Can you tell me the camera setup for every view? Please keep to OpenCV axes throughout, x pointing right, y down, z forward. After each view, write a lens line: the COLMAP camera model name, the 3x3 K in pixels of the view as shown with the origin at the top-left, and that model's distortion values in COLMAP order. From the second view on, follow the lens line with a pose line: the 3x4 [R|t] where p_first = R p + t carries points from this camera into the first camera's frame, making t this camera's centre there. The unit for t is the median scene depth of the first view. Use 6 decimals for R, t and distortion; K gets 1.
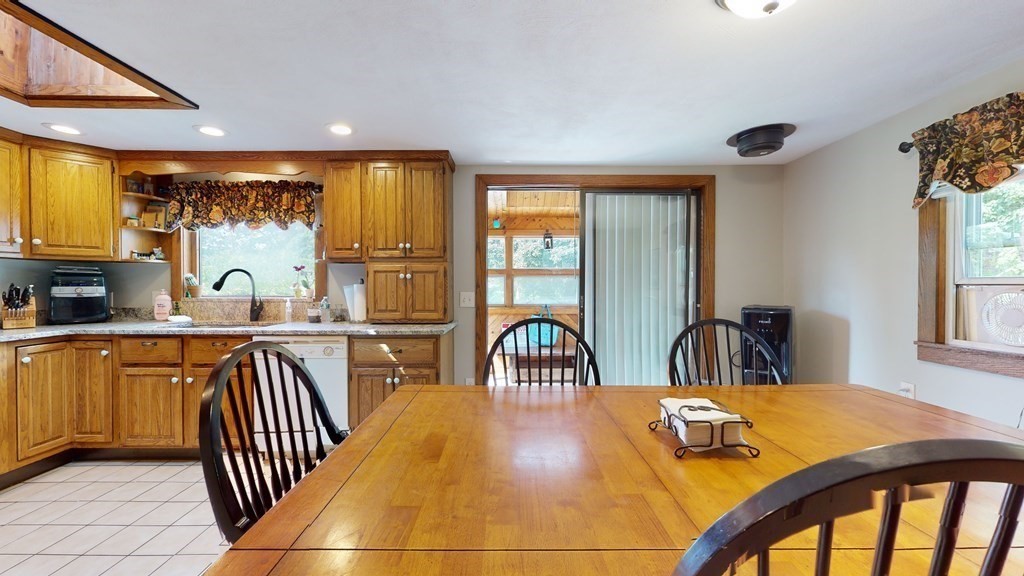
lens RADIAL K [[378.7, 0, 512.7], [0, 378.7, 288.8], [0, 0, 1]] dist [-0.000059, 0.000239]
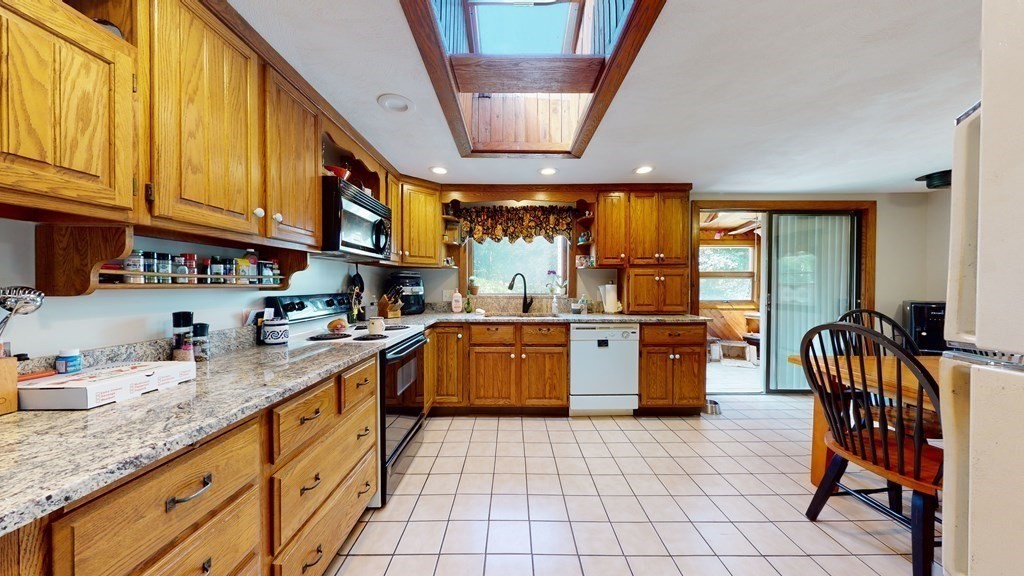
lens RADIAL K [[326.5, 0, 512.4], [0, 326.5, 288.6], [0, 0, 1]] dist [0.000504, -0.000012]
pose [[0.999985, -0.000404, -0.005396, -0.761496], [0.000423, 0.999994, 0.003467, -0.002749], [0.005395, -0.003469, 0.999979, -0.138441]]
